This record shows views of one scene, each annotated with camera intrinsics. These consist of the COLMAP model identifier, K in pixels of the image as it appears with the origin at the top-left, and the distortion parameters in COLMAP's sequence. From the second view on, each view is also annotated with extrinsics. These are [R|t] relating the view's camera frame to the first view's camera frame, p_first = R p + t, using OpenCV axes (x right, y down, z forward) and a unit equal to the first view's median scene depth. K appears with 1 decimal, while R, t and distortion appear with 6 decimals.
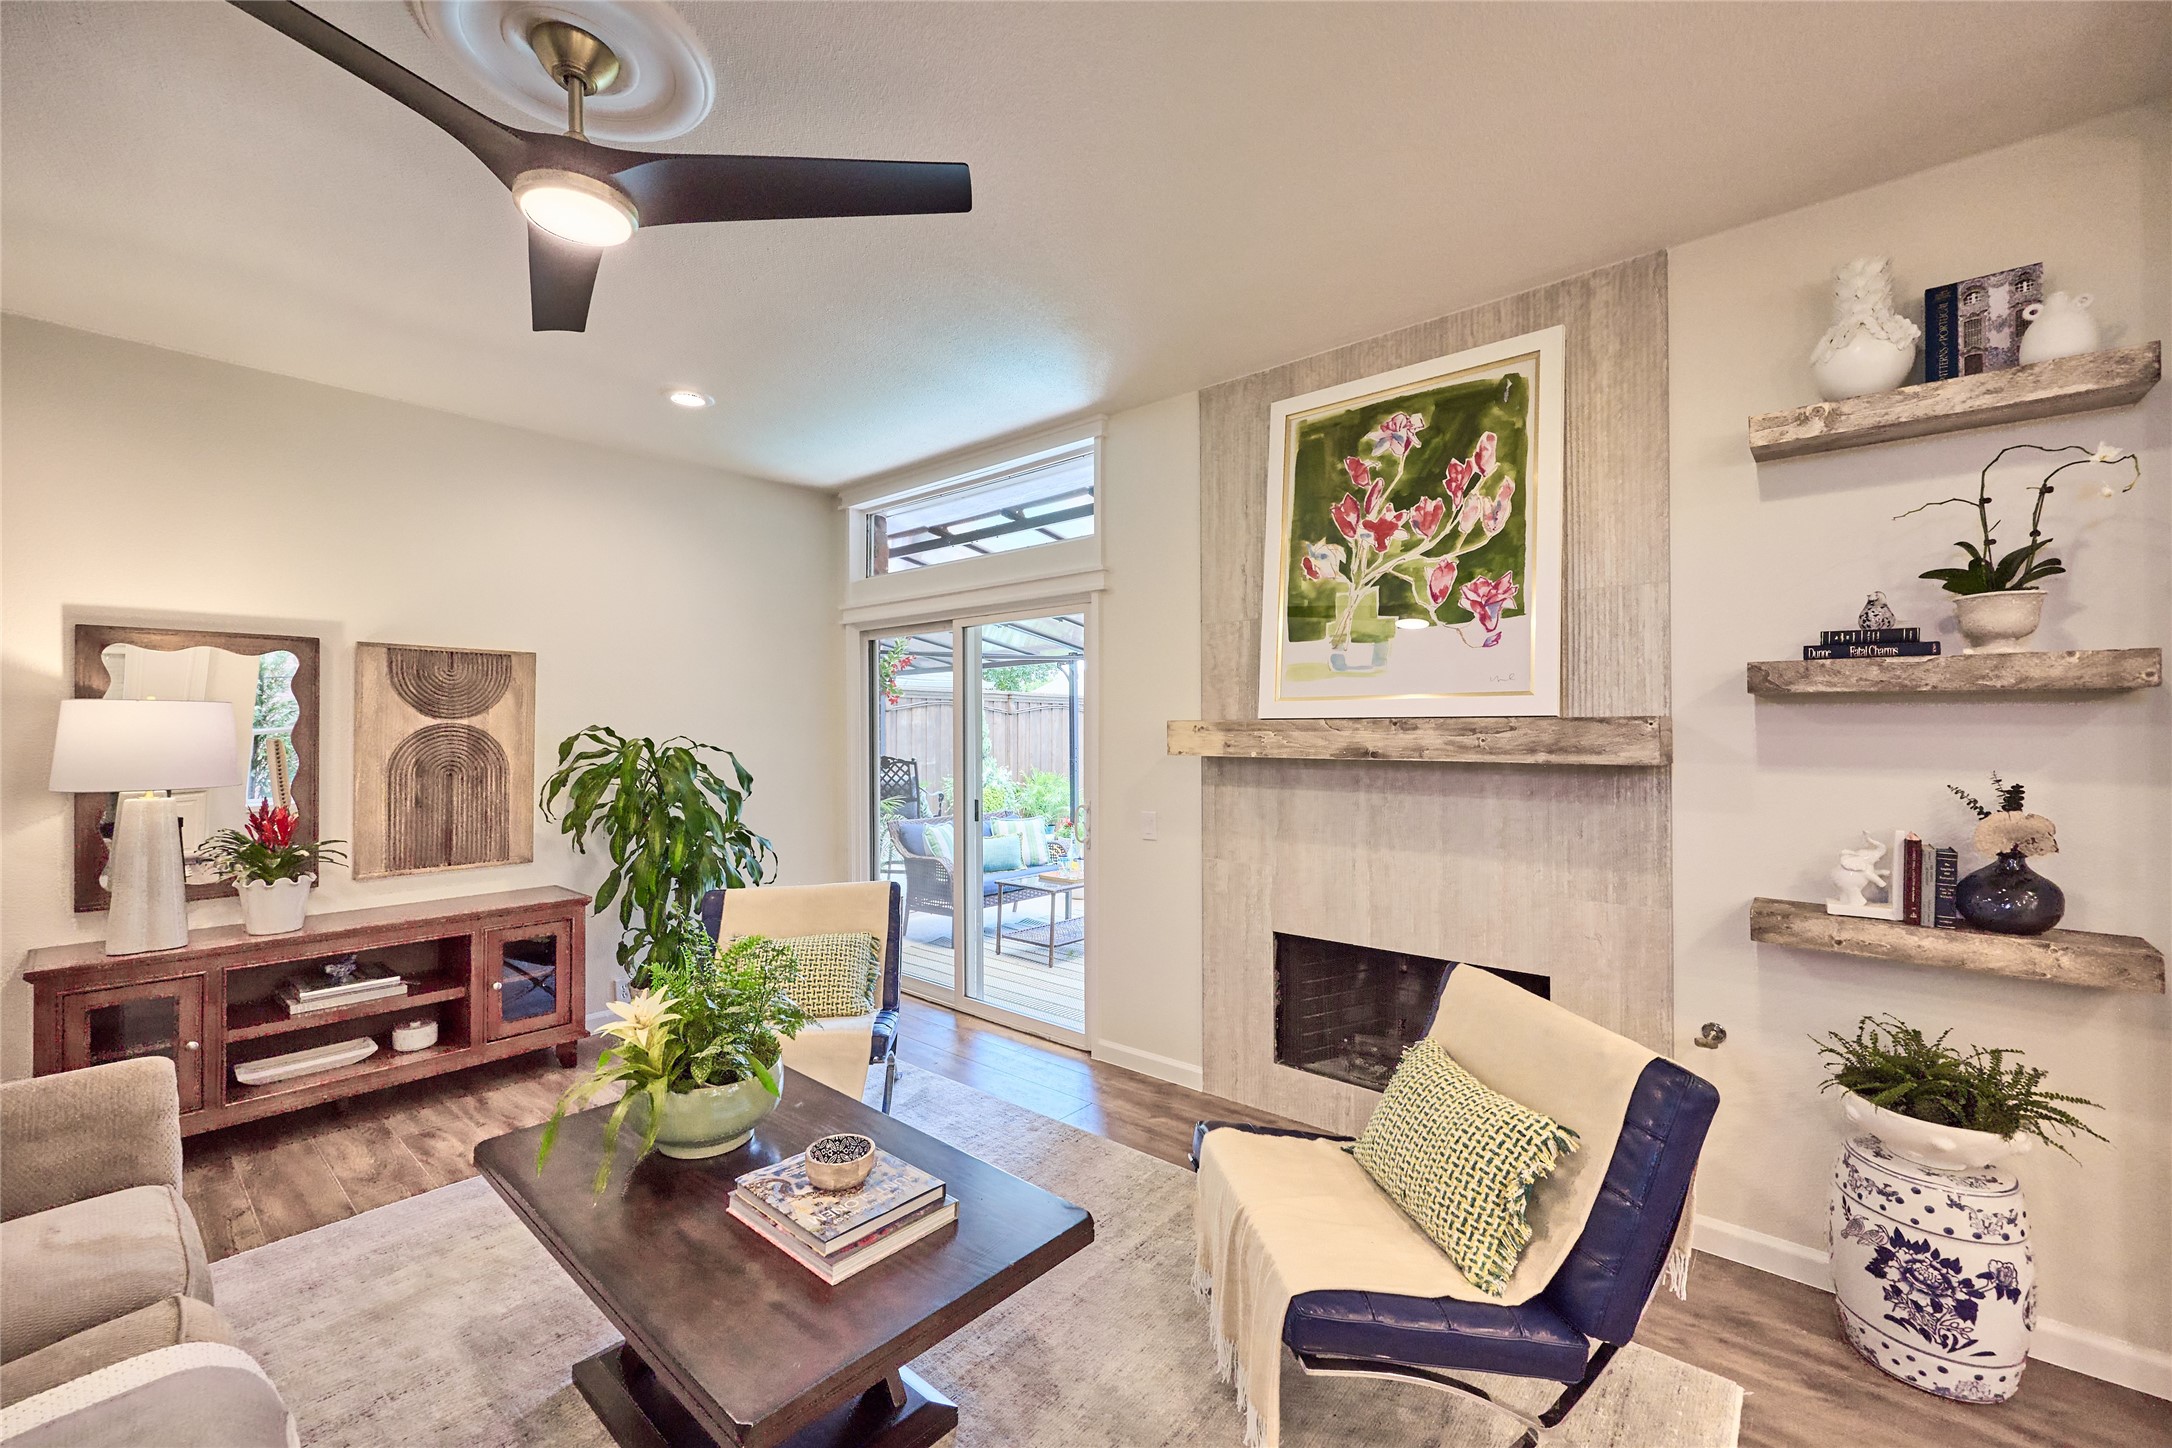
lens RADIAL K [[876.3, 0, 1073.5], [0, 876.3, 720.9], [0, 0, 1]] dist [-0.001865, 0.000394]
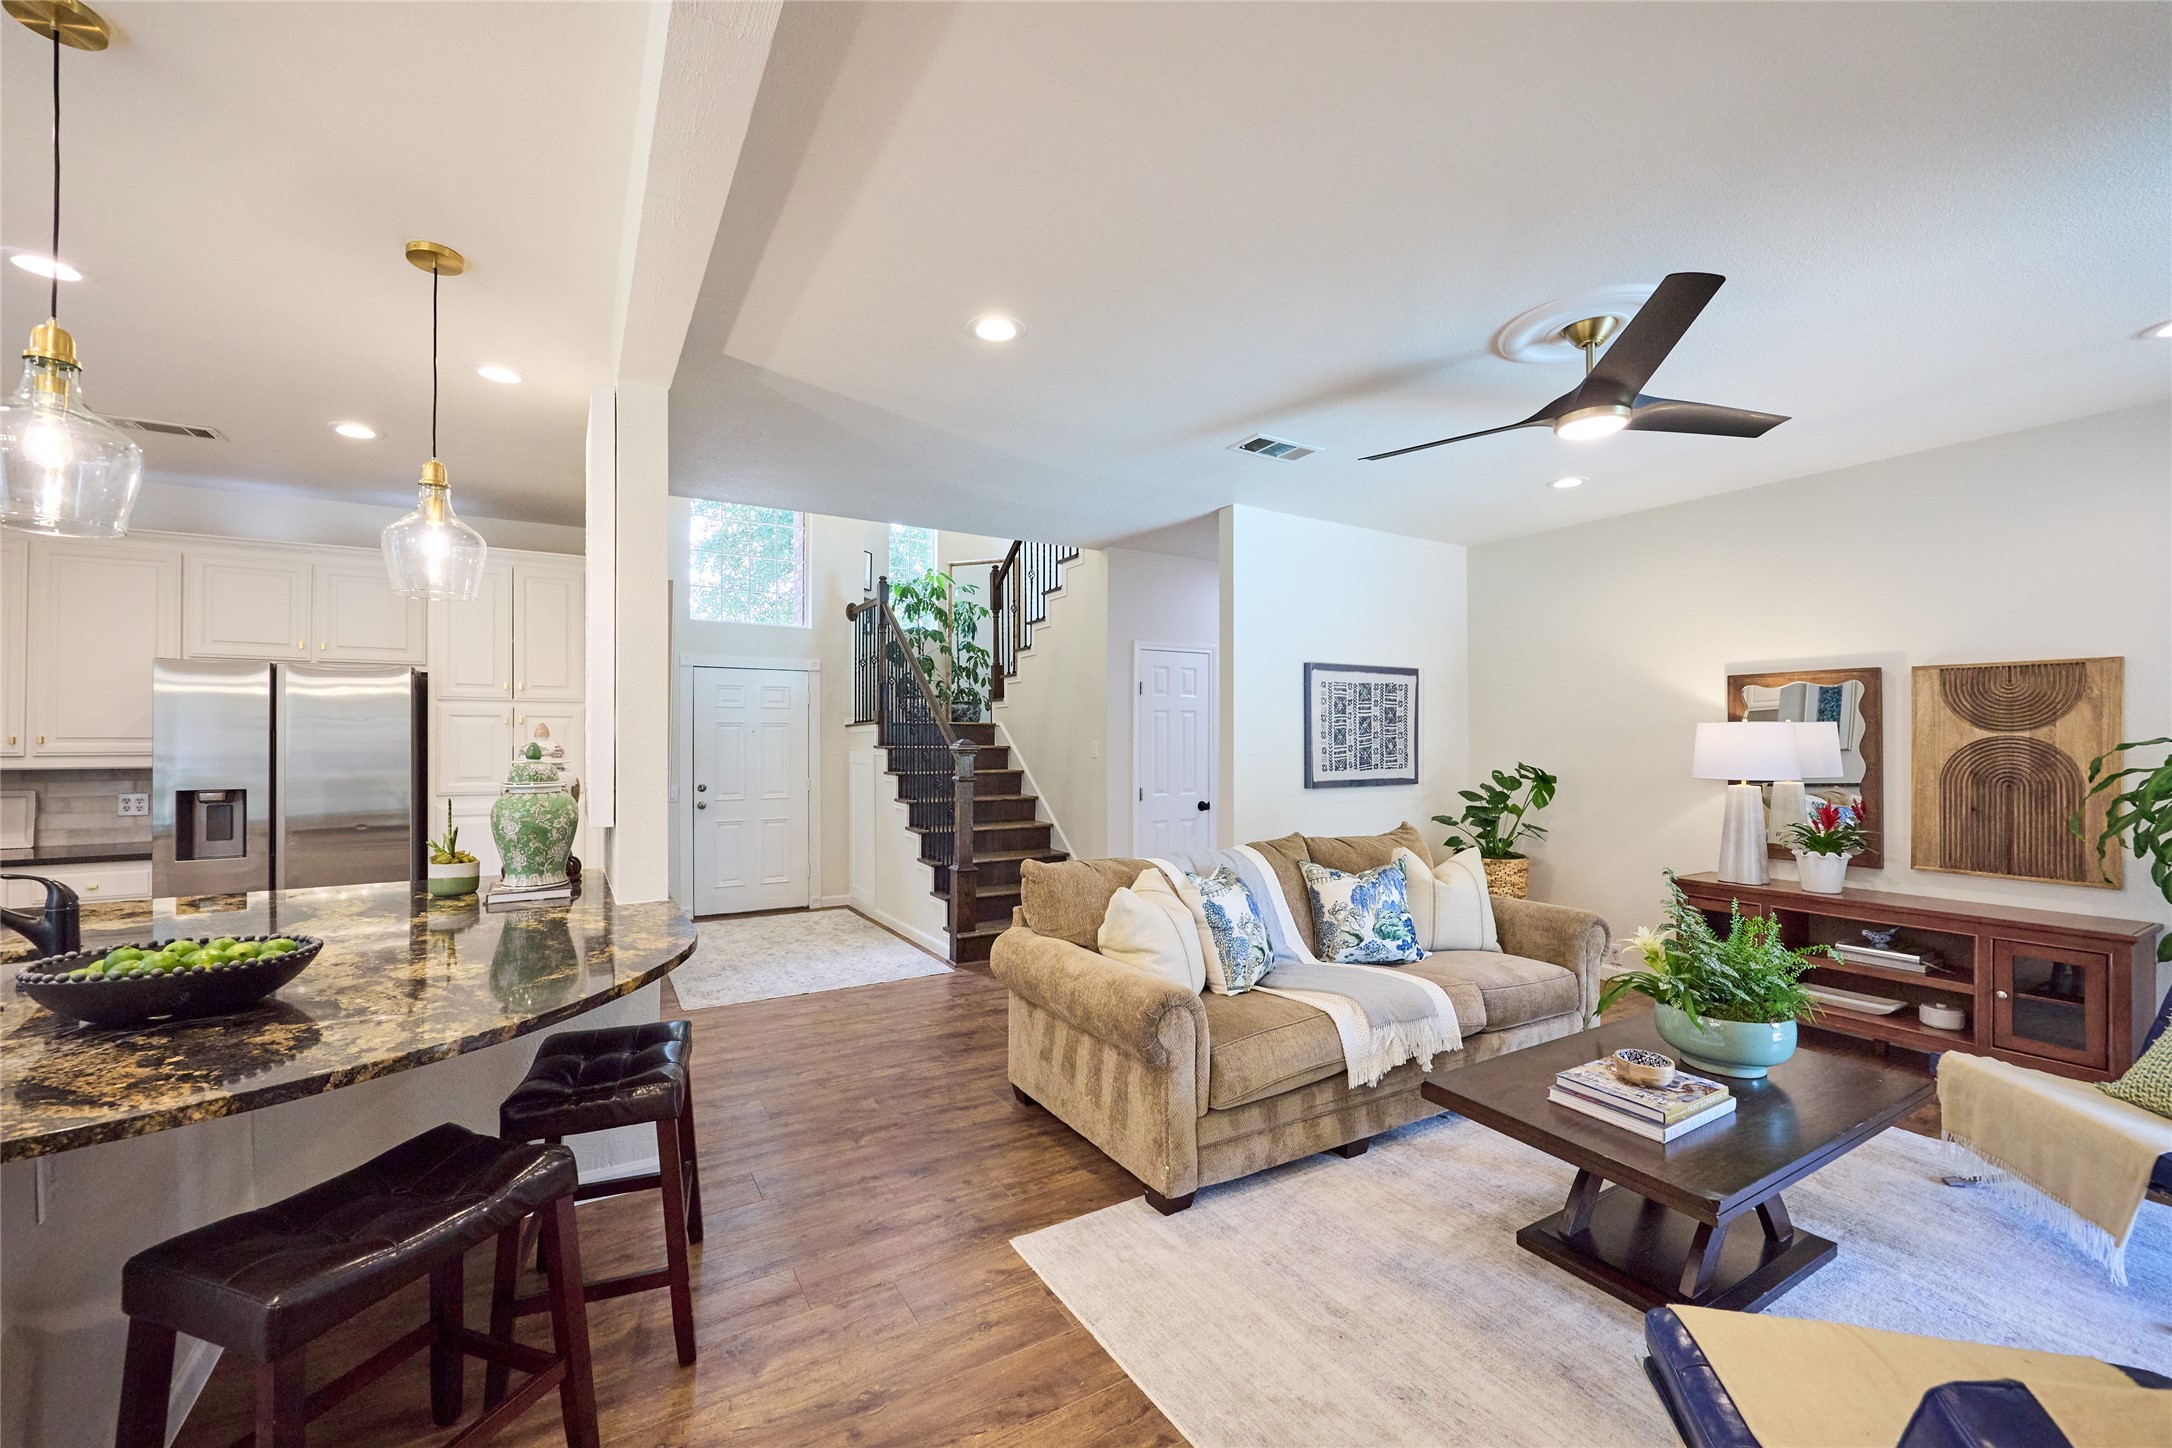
lens RADIAL K [[866.0, 0, 1083.3], [0, 866.0, 734.5], [0, 0, 1]] dist [-0.002698, 0.000093]
pose [[-0.308307, -0.002383, -0.951284, 0.754280], [0.008149, 0.999954, -0.005146, -0.004017], [0.951252, -0.009339, -0.308273, 0.357321]]
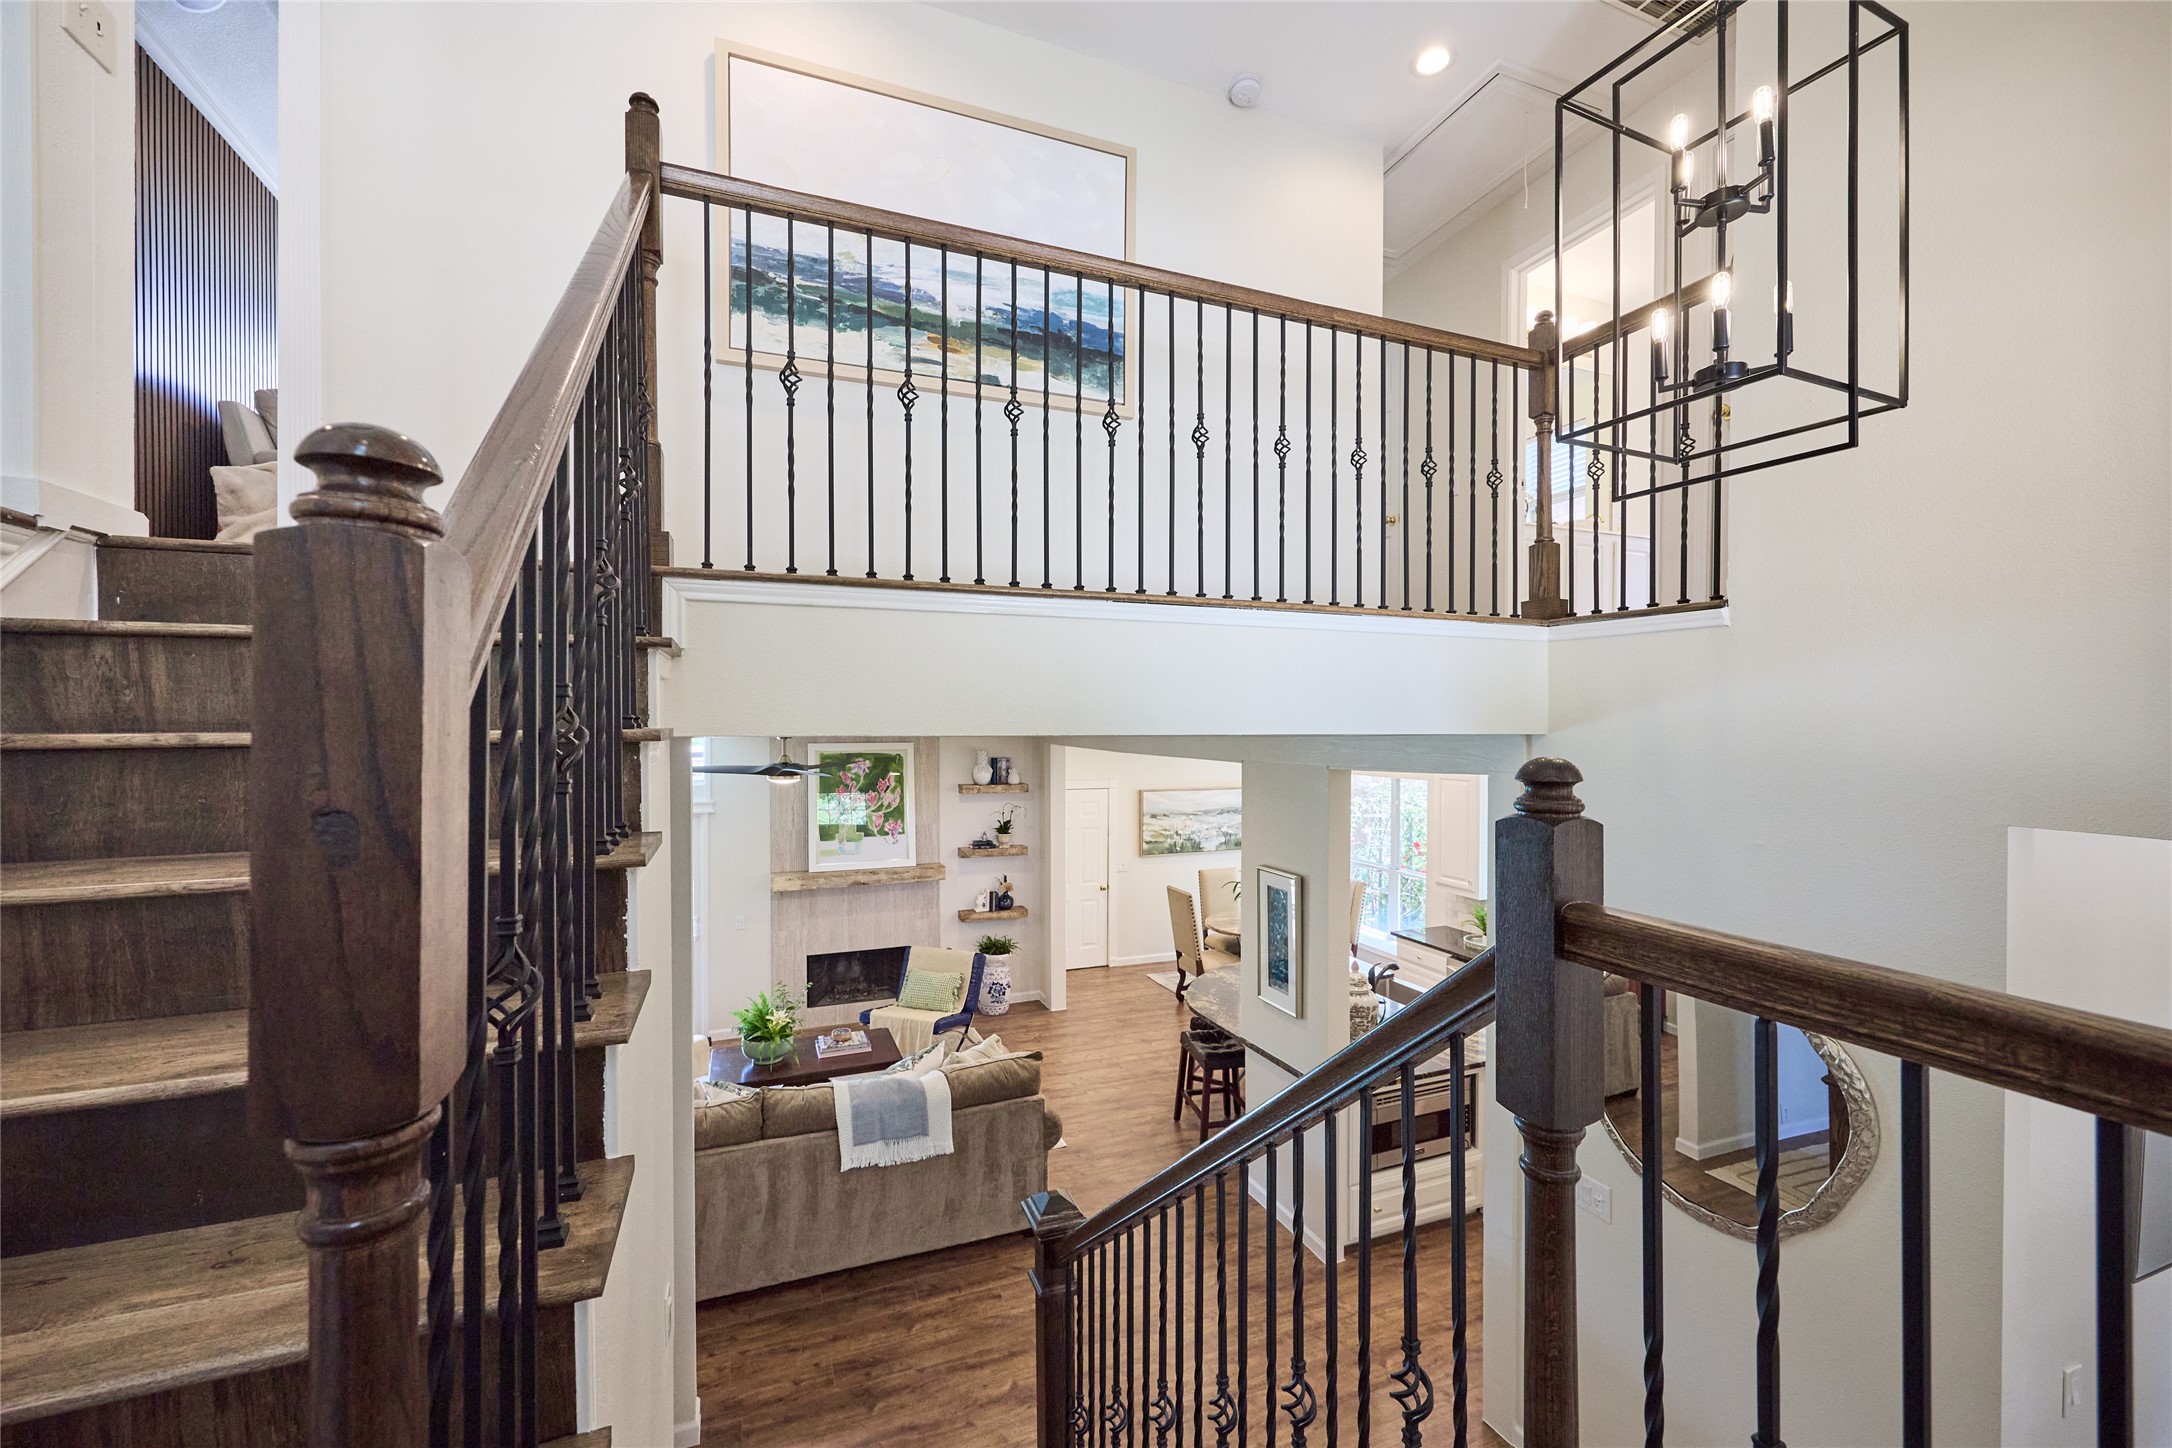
lens RADIAL K [[867.1, 0, 1089.4], [0, 867.1, 728.7], [0, 0, 1]] dist [-0.003298, 0.000263]
pose [[0.452398, -0.005525, 0.891799, -1.800052], [-0.008079, 0.999914, 0.010293, -0.490242], [-0.891779, -0.011861, 0.452315, -0.922085]]
